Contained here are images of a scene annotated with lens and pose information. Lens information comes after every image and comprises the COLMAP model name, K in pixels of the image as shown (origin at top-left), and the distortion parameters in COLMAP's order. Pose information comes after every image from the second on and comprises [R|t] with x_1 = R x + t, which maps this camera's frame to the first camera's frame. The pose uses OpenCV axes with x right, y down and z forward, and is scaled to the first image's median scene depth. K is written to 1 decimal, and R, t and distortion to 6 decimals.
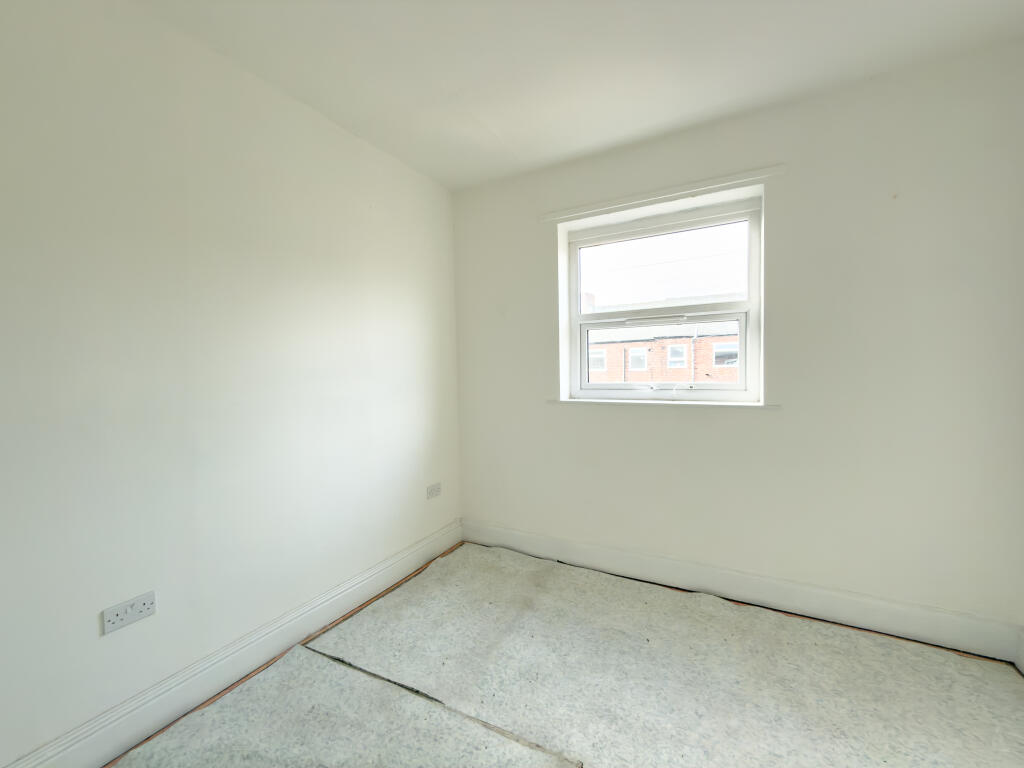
lens RADIAL K [[409.7, 0, 511.9], [0, 409.7, 385.7], [0, 0, 1]] dist [-0.002386, -0.000181]
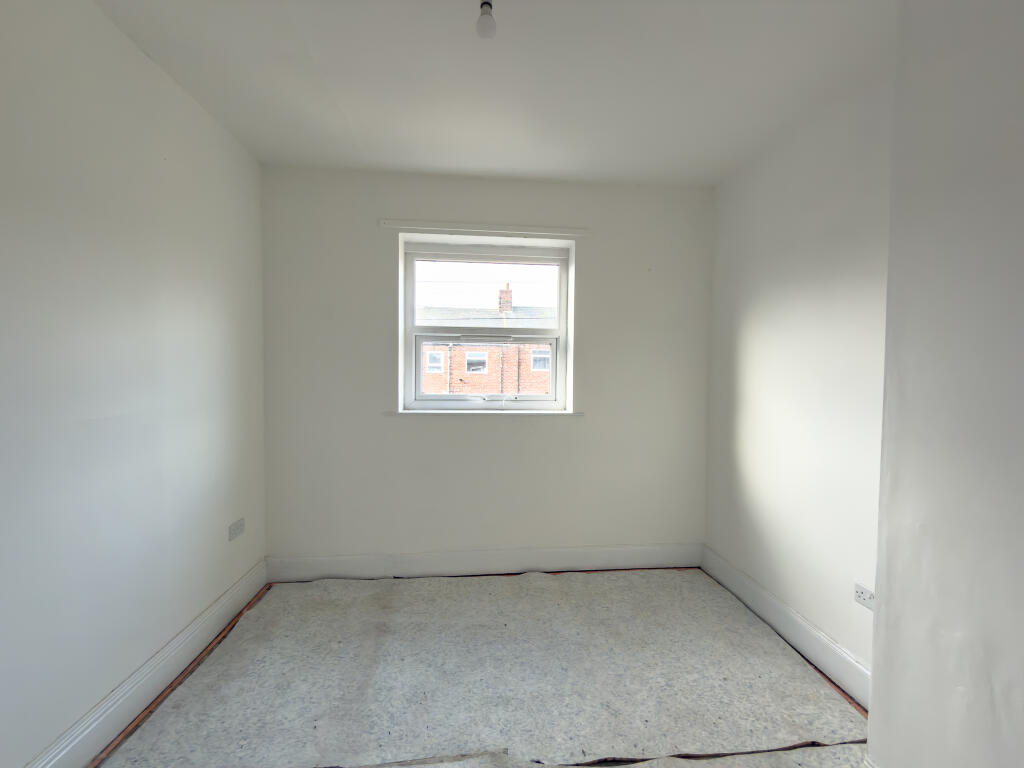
lens RADIAL K [[409.7, 0, 511.9], [0, 409.7, 385.7], [0, 0, 1]] dist [-0.002386, -0.000181]
pose [[0.827566, 0.007776, 0.561314, -0.246012], [-0.004099, 0.999961, -0.007811, -0.024944], [-0.561353, 0.004163, 0.827566, 0.044202]]
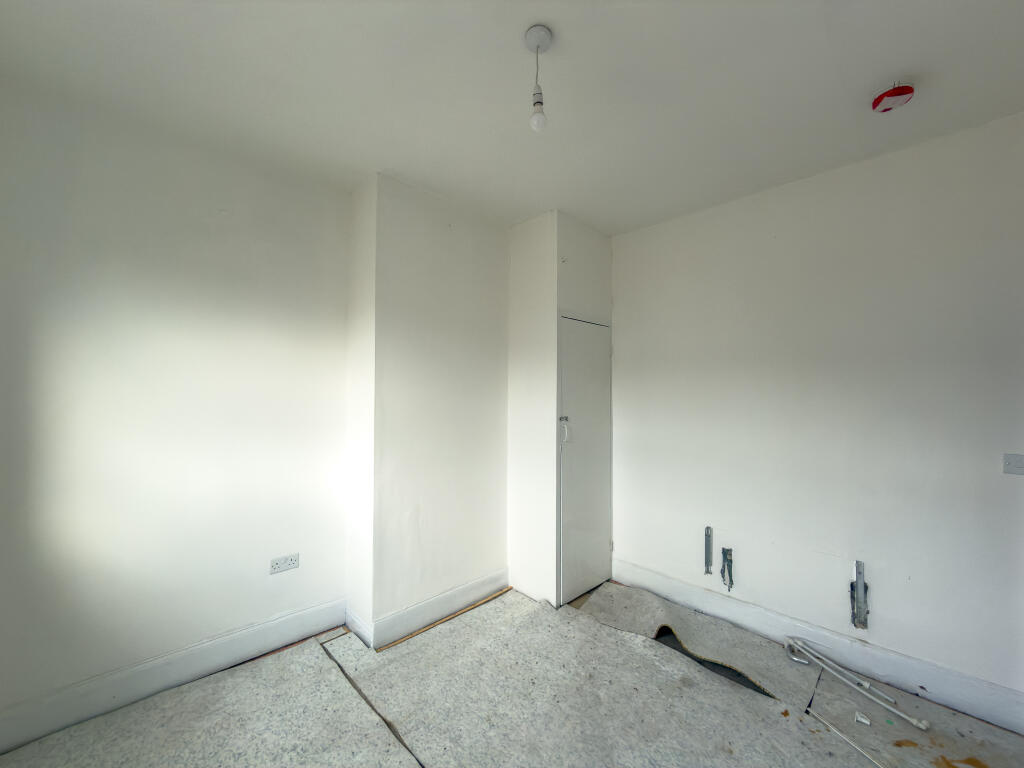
lens RADIAL K [[409.7, 0, 511.9], [0, 409.7, 385.7], [0, 0, 1]] dist [-0.002386, -0.000181]
pose [[-0.956333, 0.018875, 0.291669, -0.123550], [0.023017, 0.999677, 0.010775, -0.081494], [-0.291372, 0.017018, -0.956458, 1.108816]]
